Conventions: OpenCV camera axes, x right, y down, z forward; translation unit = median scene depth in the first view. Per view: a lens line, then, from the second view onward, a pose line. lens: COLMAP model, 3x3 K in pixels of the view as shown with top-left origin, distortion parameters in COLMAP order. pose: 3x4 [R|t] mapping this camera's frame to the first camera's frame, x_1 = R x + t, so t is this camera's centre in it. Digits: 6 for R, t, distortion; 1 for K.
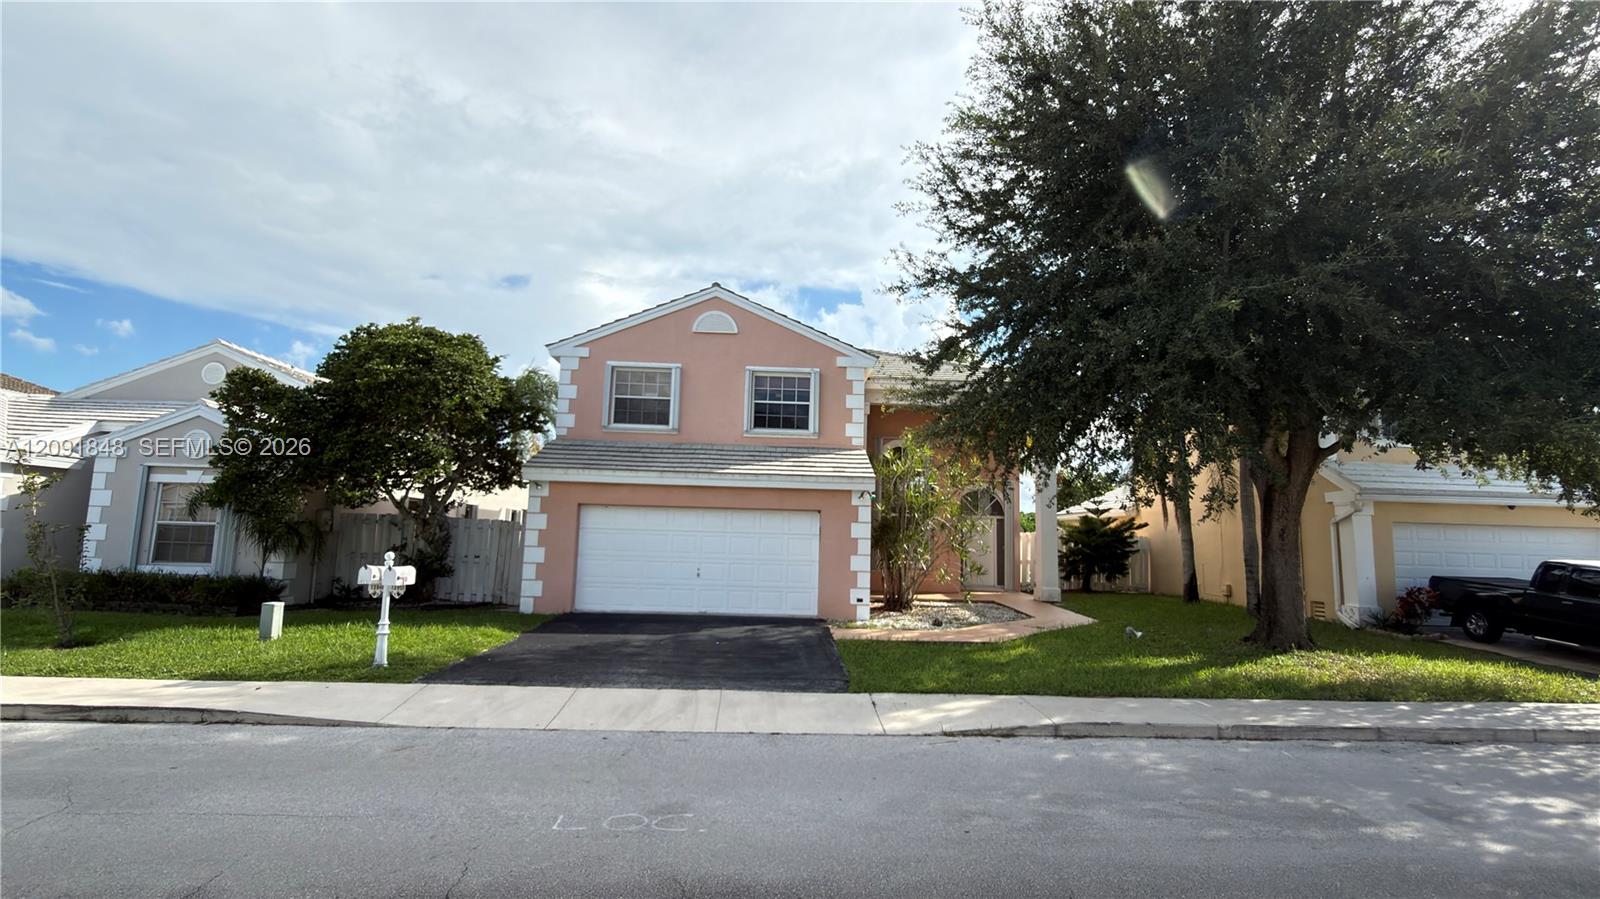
lens RADIAL K [[738.0, 0, 802.6], [0, 738.0, 449.2], [0, 0, 1]] dist [0.001417, -0.000569]
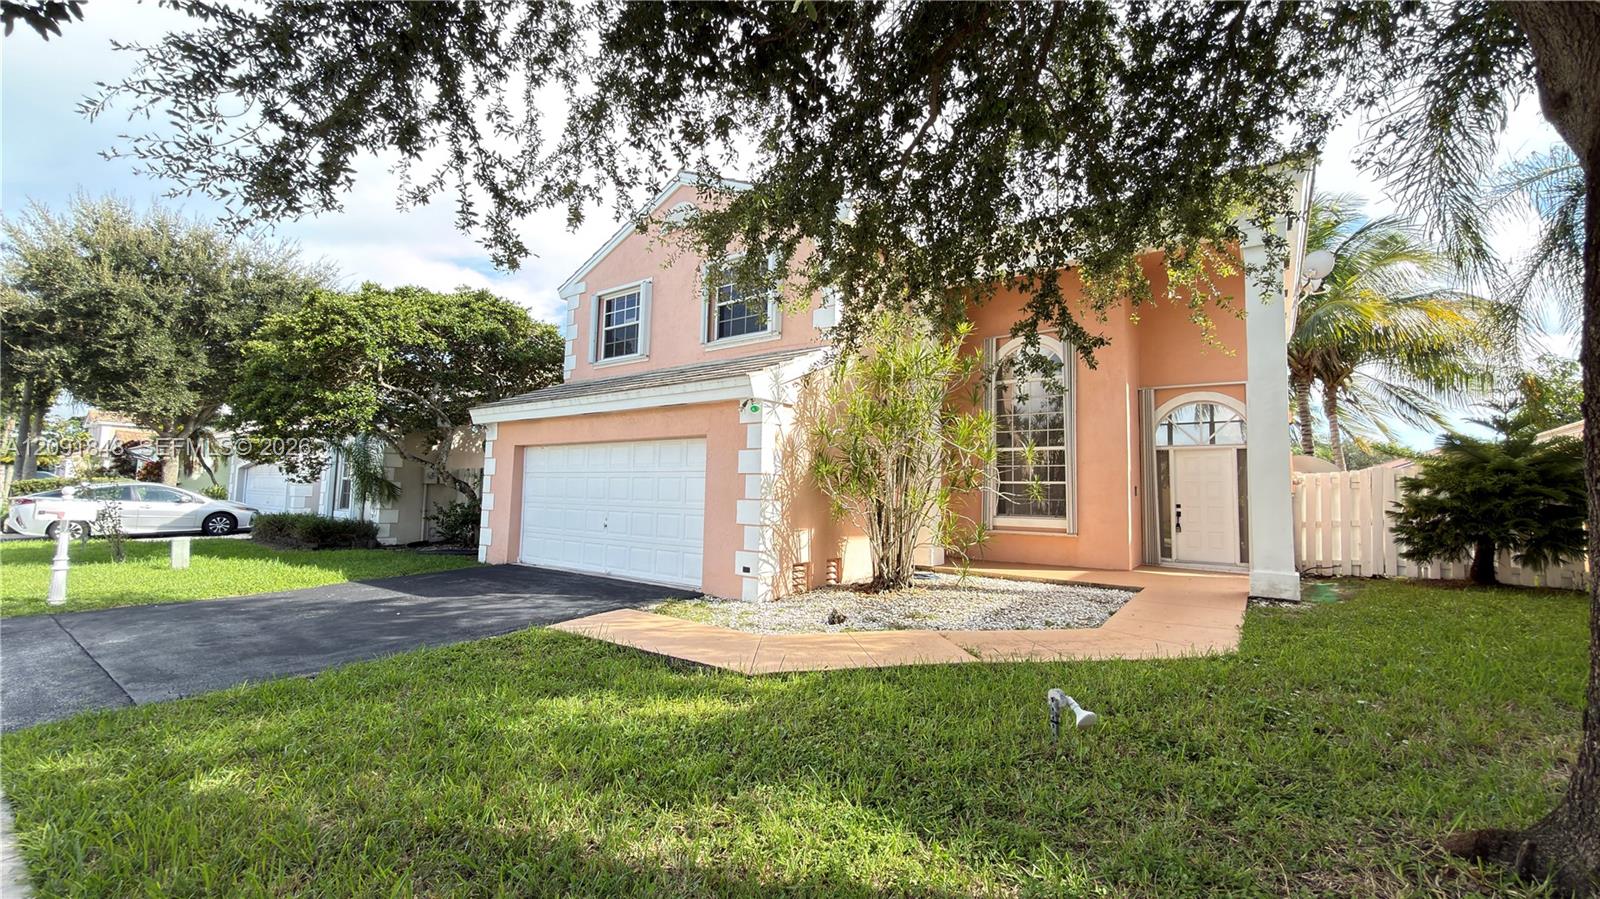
lens RADIAL K [[638.8, 0, 797.9], [0, 638.8, 444.3], [0, 0, 1]] dist [0.001191, -0.000221]
pose [[0.786072, -0.061012, -0.615116, 0.452848], [0.074653, 0.997203, -0.003509, 0.100231], [0.613610, -0.043161, 0.788429, 0.585502]]
